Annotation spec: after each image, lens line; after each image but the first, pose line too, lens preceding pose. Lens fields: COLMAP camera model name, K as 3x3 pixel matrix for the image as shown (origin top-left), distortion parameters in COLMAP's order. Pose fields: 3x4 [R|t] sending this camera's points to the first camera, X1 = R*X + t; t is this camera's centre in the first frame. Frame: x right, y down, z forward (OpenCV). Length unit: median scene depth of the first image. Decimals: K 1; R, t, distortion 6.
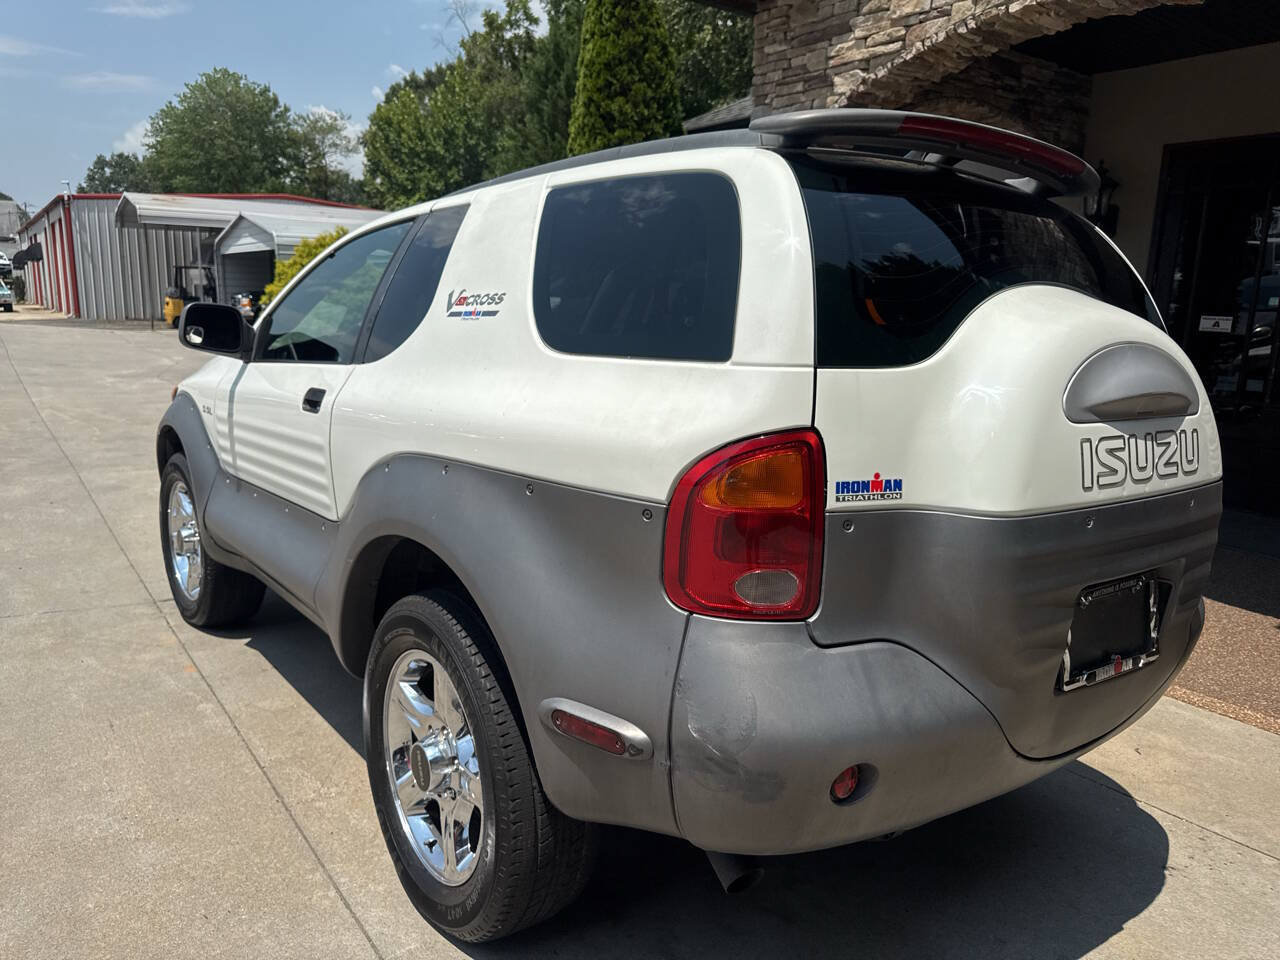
lens RADIAL K [[899.5, 0, 615.6], [0, 899.5, 492.5], [0, 0, 1]] dist [0.037775, -0.056164]
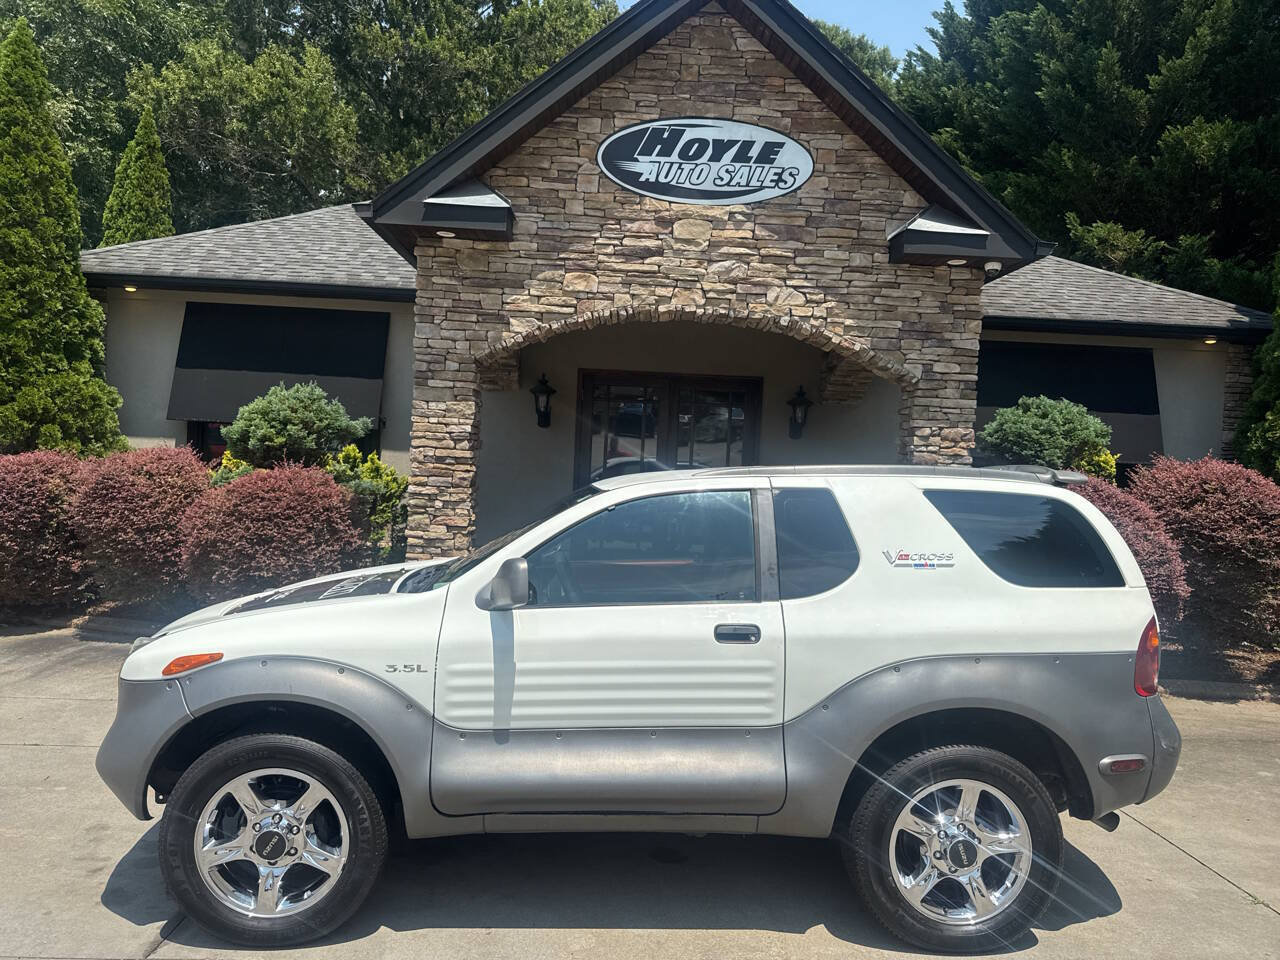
lens RADIAL K [[899.5, 0, 635.8], [0, 899.5, 479.2], [0, 0, 1]] dist [0.037775, -0.056164]
pose [[0.562842, -0.022434, 0.826260, -2.096537], [0.142128, 0.987370, -0.070008, -0.358489], [-0.814253, 0.156838, 0.558922, 0.540145]]
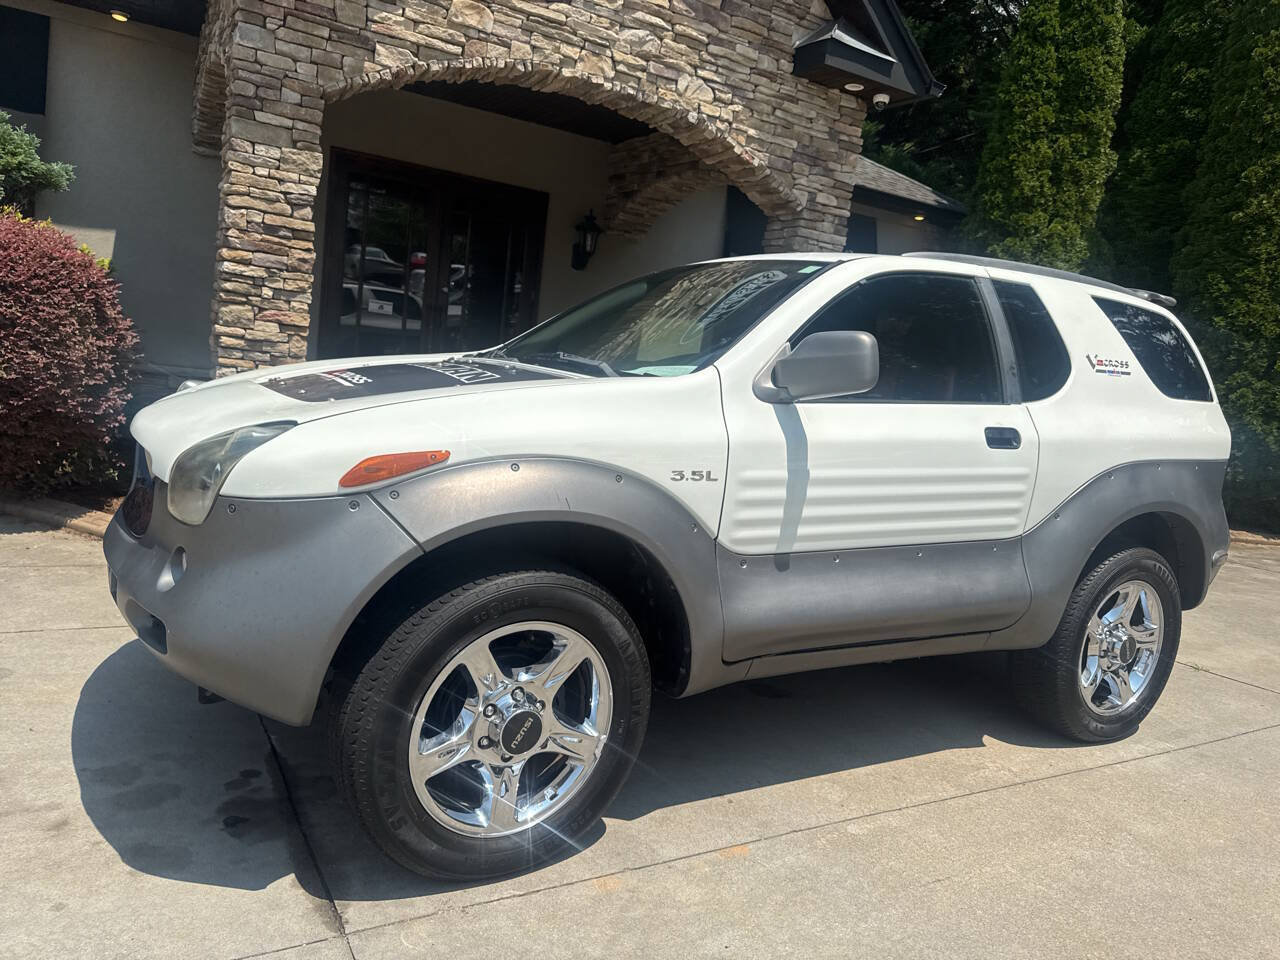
lens RADIAL K [[899.5, 0, 657.7], [0, 899.5, 498.5], [0, 0, 1]] dist [0.037775, -0.056164]
pose [[0.105267, -0.171542, 0.979537, -2.145490], [0.090731, 0.982558, 0.162321, -0.358223], [-0.990296, 0.071788, 0.118995, 1.866243]]
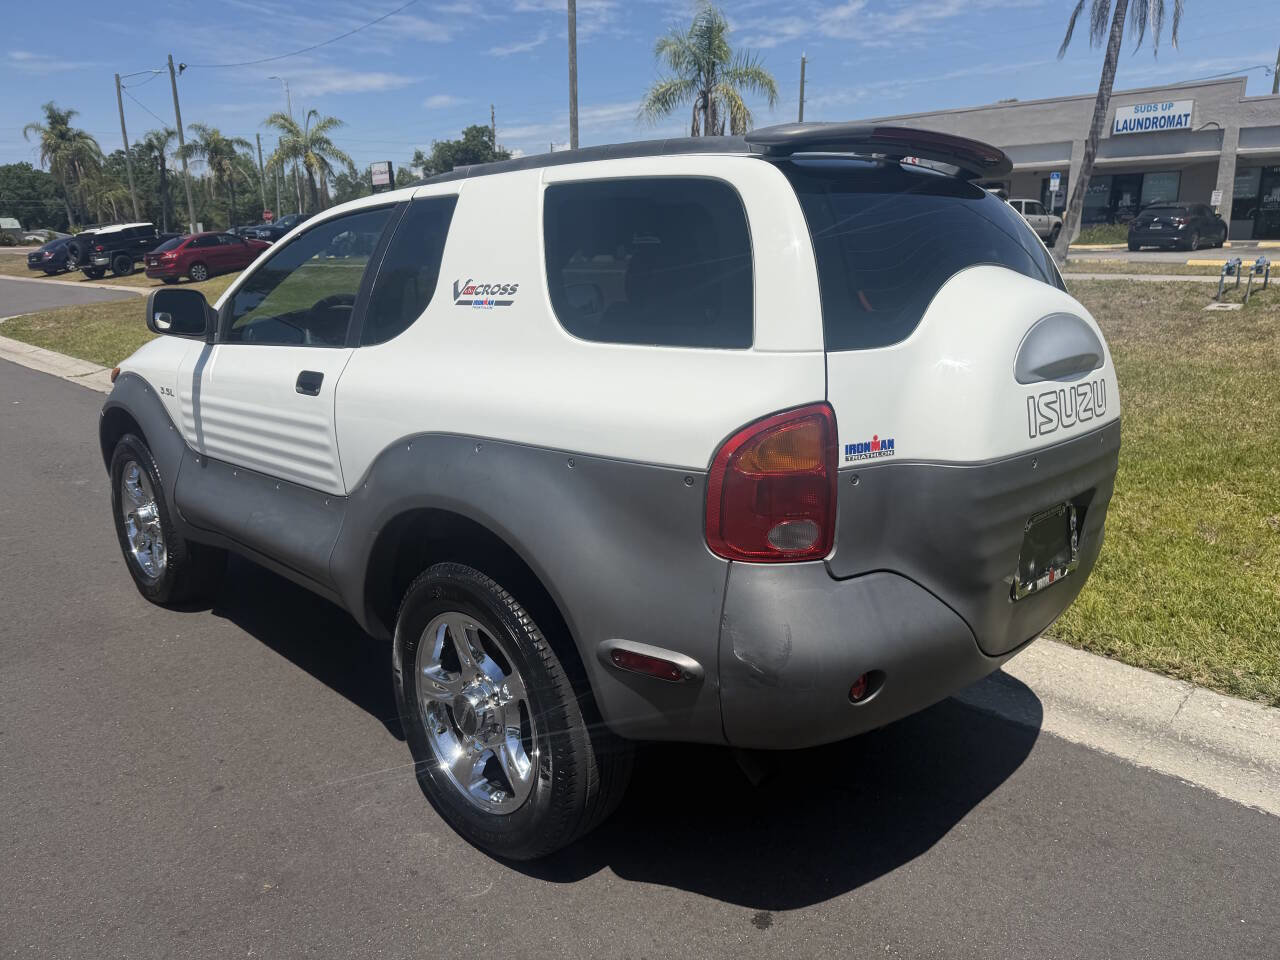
lens RADIAL K [[899.5, 0, 602.4], [0, 899.5, 495.0], [0, 0, 1]] dist [0.037775, -0.056164]
pose [[0.990696, -0.067287, 0.118299, -0.184409], [0.058663, 0.995462, 0.074931, -0.044369], [-0.122804, -0.067294, 0.990147, -0.138866]]
